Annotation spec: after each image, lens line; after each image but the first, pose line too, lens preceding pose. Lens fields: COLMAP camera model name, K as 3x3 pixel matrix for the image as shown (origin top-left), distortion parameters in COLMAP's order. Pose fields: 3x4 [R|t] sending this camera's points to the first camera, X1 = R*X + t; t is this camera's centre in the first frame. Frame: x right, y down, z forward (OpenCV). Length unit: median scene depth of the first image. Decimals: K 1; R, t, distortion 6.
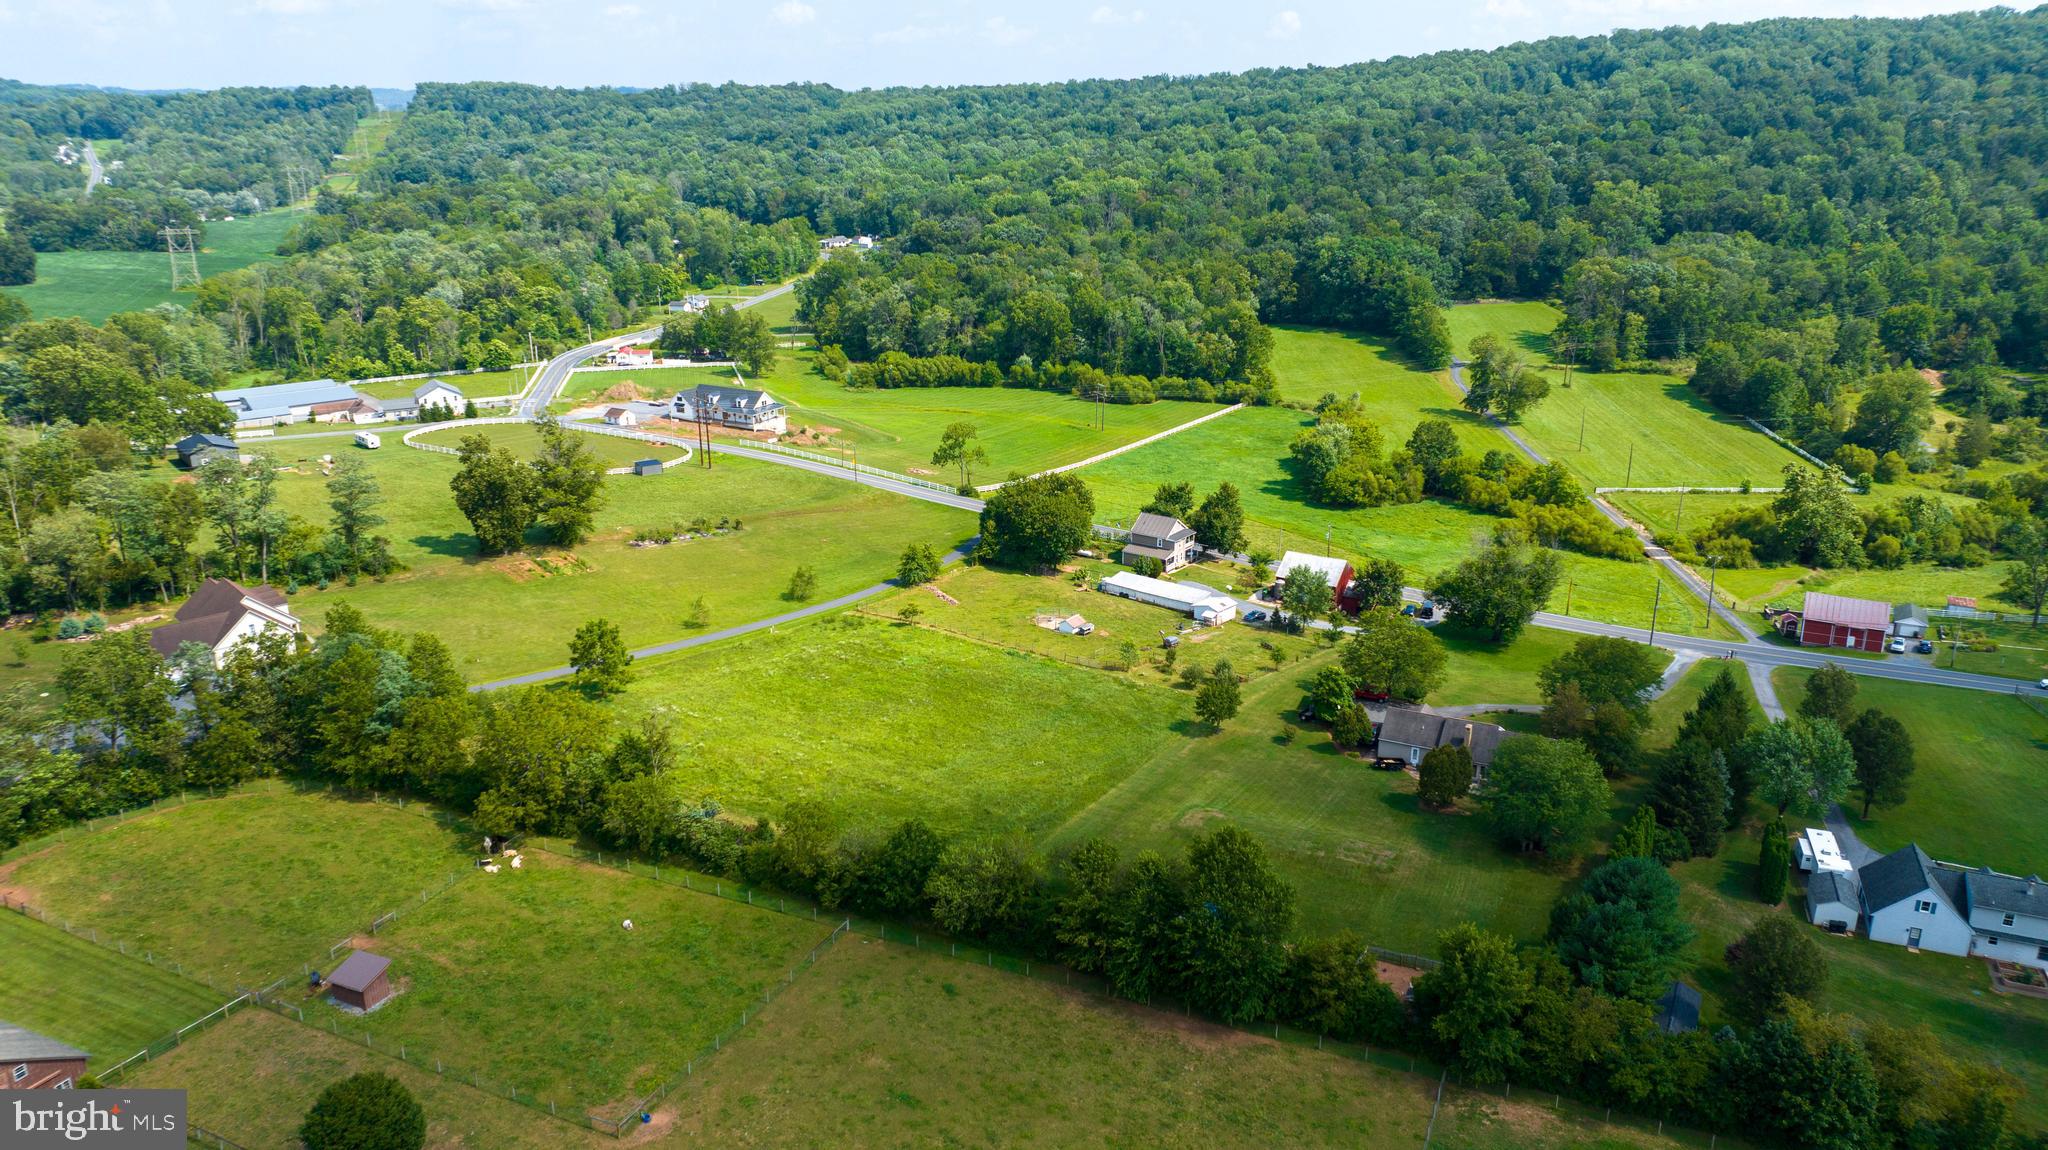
lens RADIAL K [[1429.0, 0, 1009.6], [0, 1429.0, 576.6], [0, 0, 1]] dist [-0.032528, 0.032231]
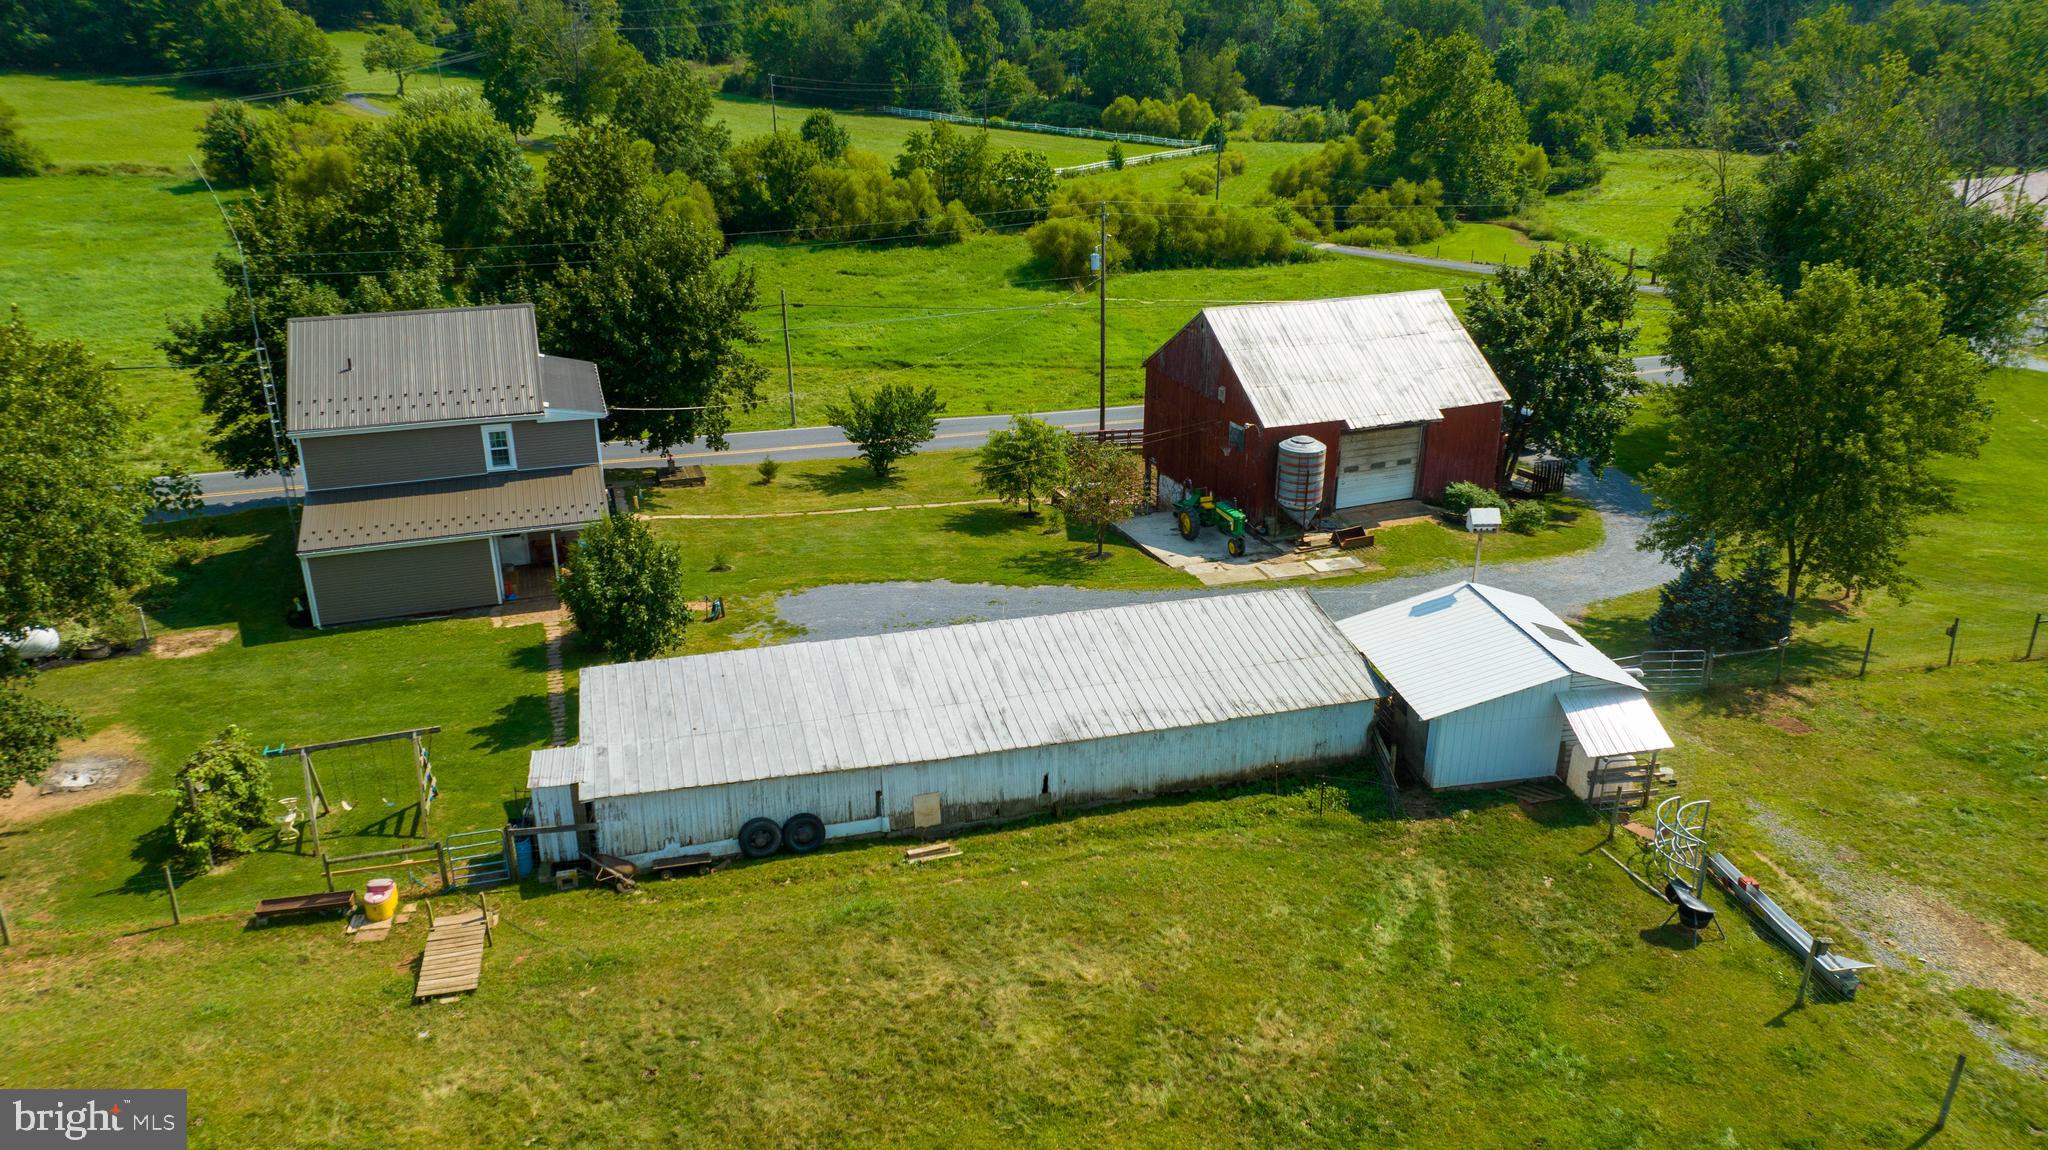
lens RADIAL K [[1429.0, 0, 1026.5], [0, 1429.0, 568.8], [0, 0, 1]] dist [-0.032528, 0.032231]
pose [[0.576670, -0.300078, 0.759872, 0.001716], [0.248258, 0.950483, 0.186948, -0.017567], [-0.778345, 0.080837, 0.622612, 0.557959]]
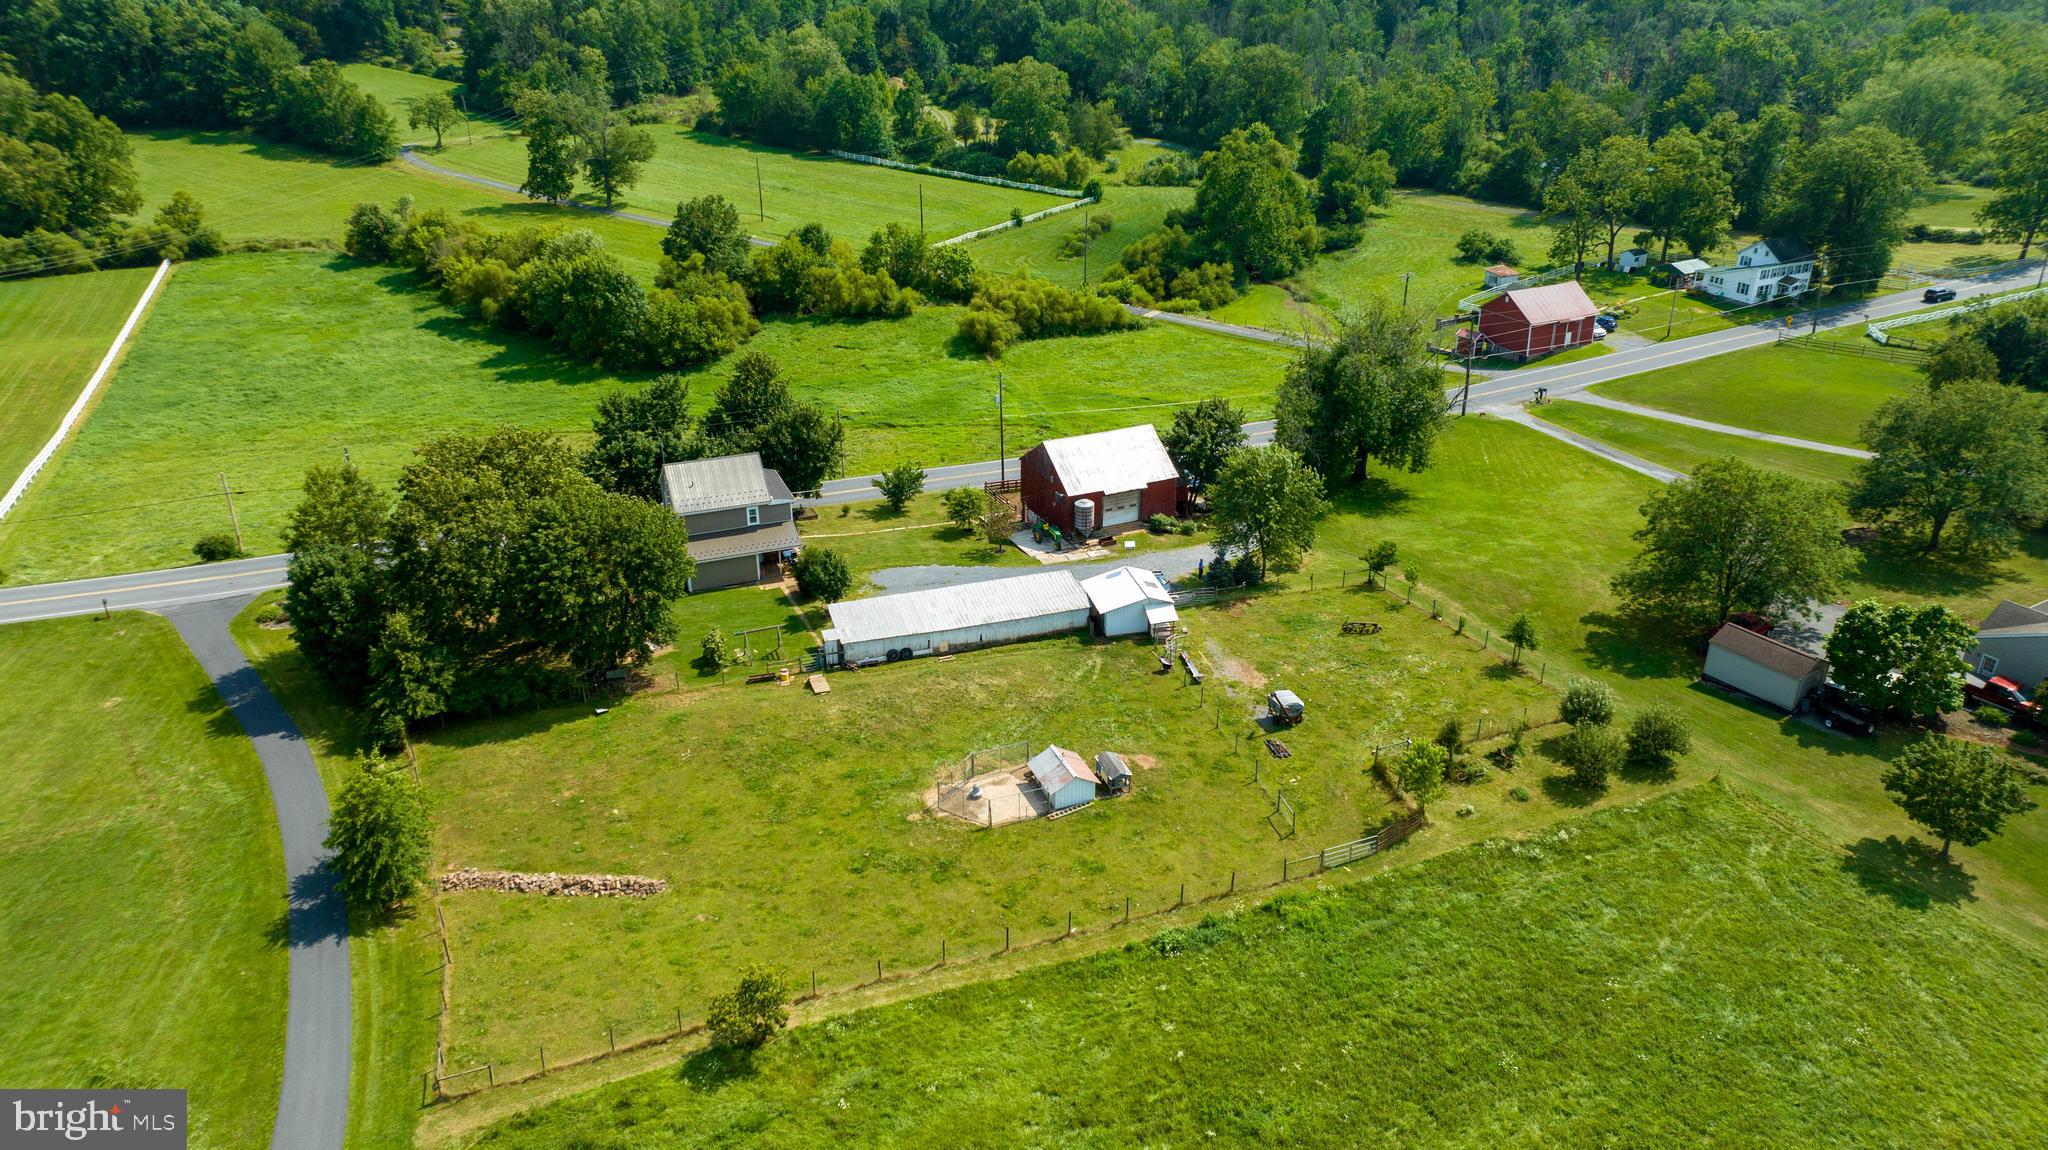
lens RADIAL K [[1429.0, 0, 1015.5], [0, 1429.0, 585.8], [0, 0, 1]] dist [-0.032528, 0.032231]
pose [[0.533397, -0.362574, 0.764217, -0.130485], [0.261162, 0.929925, 0.258910, -0.064355], [-0.804538, 0.061483, 0.590709, 0.450395]]
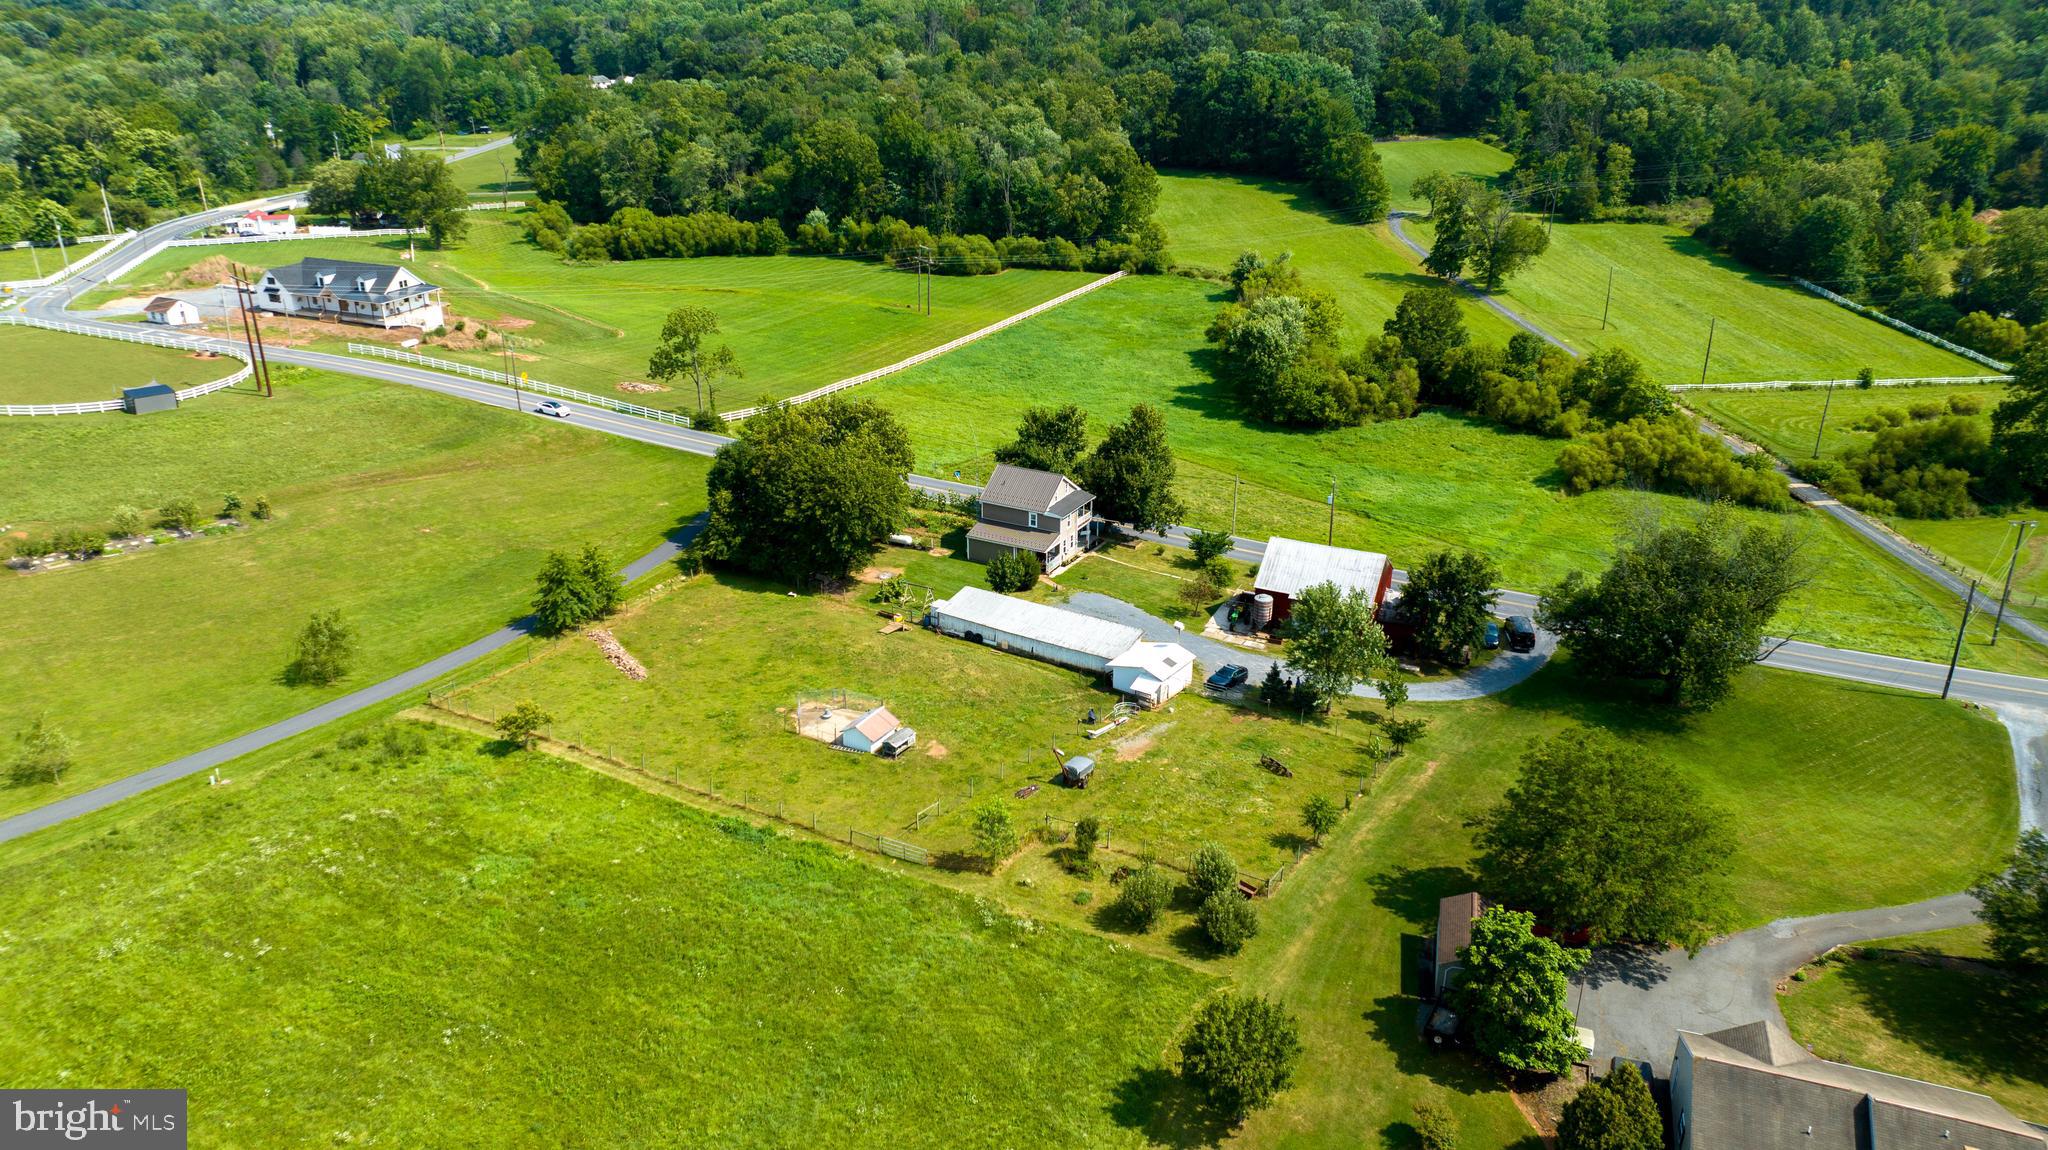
lens RADIAL K [[1429.0, 0, 1028.7], [0, 1429.0, 585.0], [0, 0, 1]] dist [-0.032528, 0.032231]
pose [[0.991568, -0.045275, 0.121421, 0.023377], [0.034364, 0.995303, 0.090502, -0.032533], [-0.124948, -0.085567, 0.988467, 0.299279]]
